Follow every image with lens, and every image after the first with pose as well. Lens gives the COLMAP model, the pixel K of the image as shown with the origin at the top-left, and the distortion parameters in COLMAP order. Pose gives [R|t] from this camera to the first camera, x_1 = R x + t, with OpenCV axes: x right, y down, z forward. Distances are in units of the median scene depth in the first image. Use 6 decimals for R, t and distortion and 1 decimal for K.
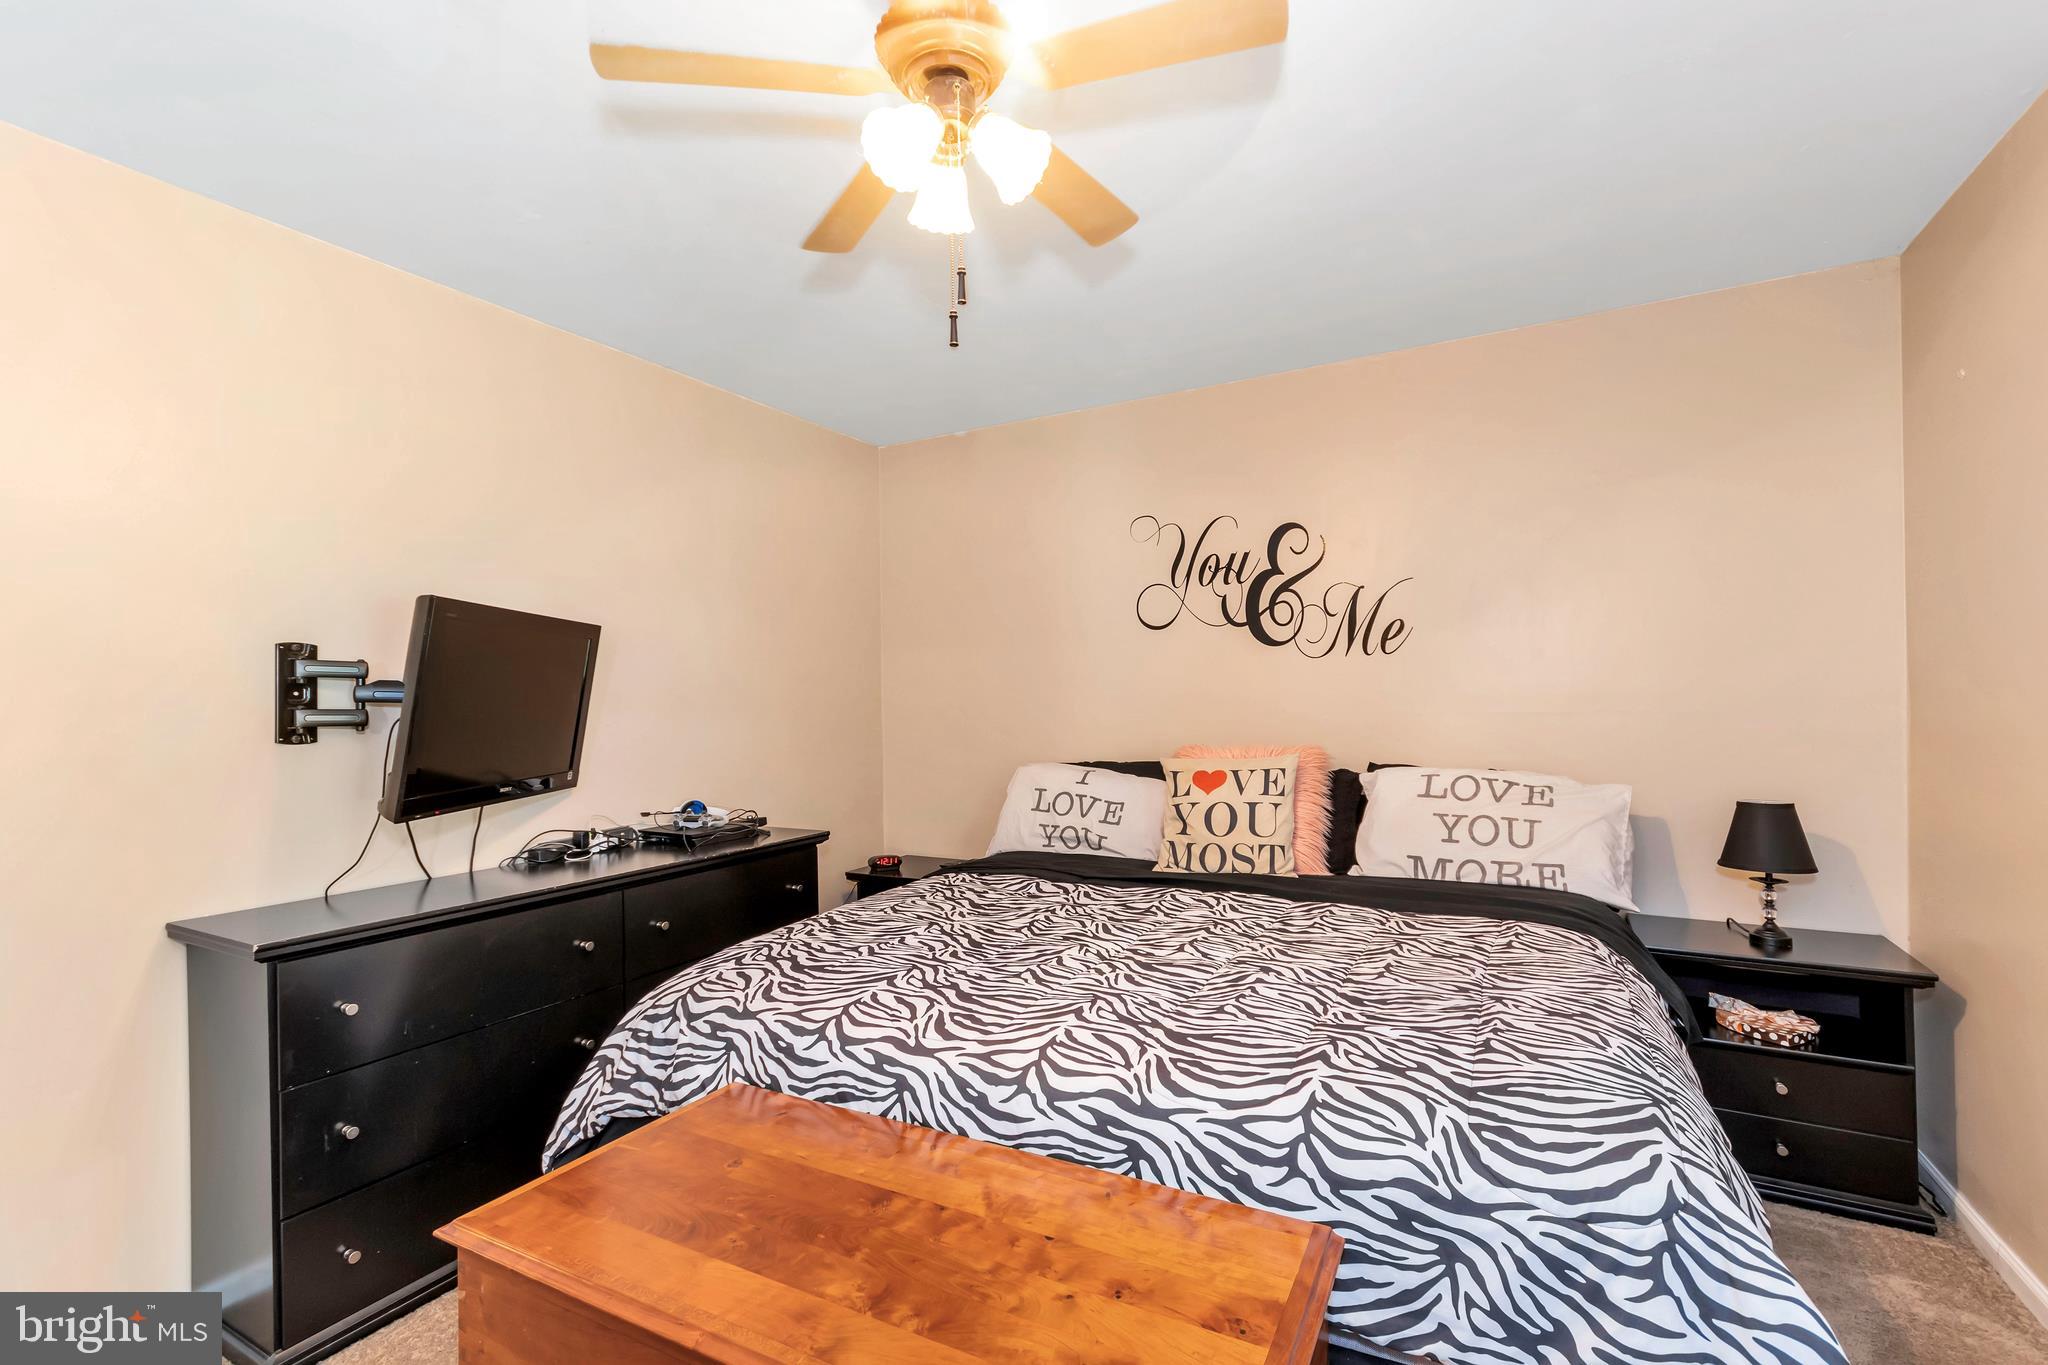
lens RADIAL K [[910.4, 0, 1027.3], [0, 910.4, 693.8], [0, 0, 1]] dist [0.004373, 0.000792]
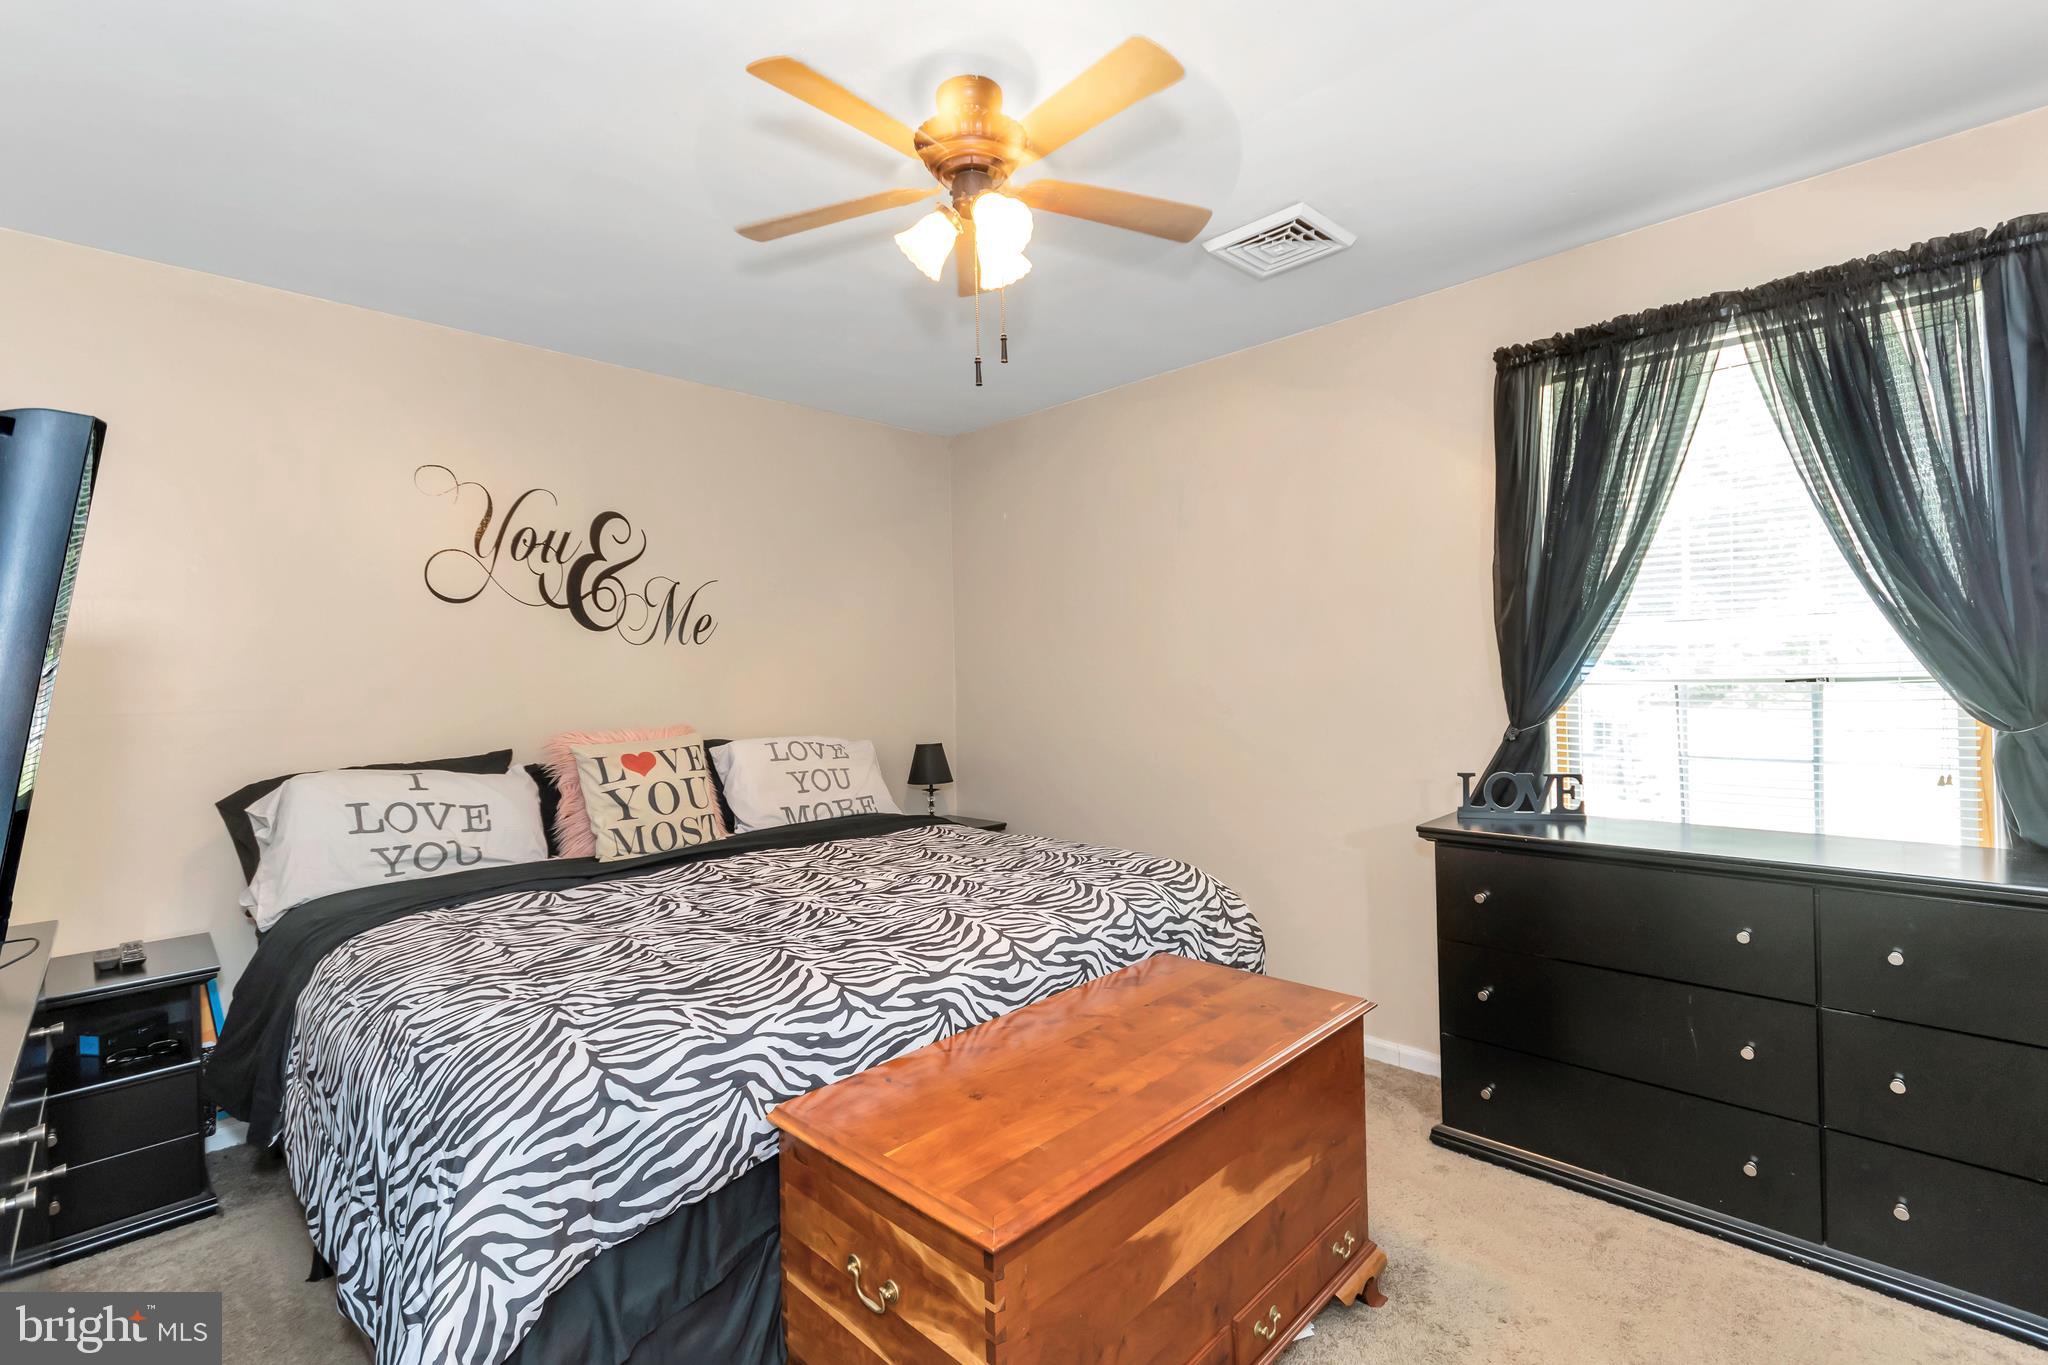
lens RADIAL K [[925.7, 0, 1024.0], [0, 925.7, 658.6], [0, 0, 1]] dist [0.001988, -0.000357]
pose [[0.272918, 0.030264, 0.961561, -0.691419], [0.007111, 0.999414, -0.033474, 0.018395], [-0.962011, 0.015973, 0.272543, 0.323723]]
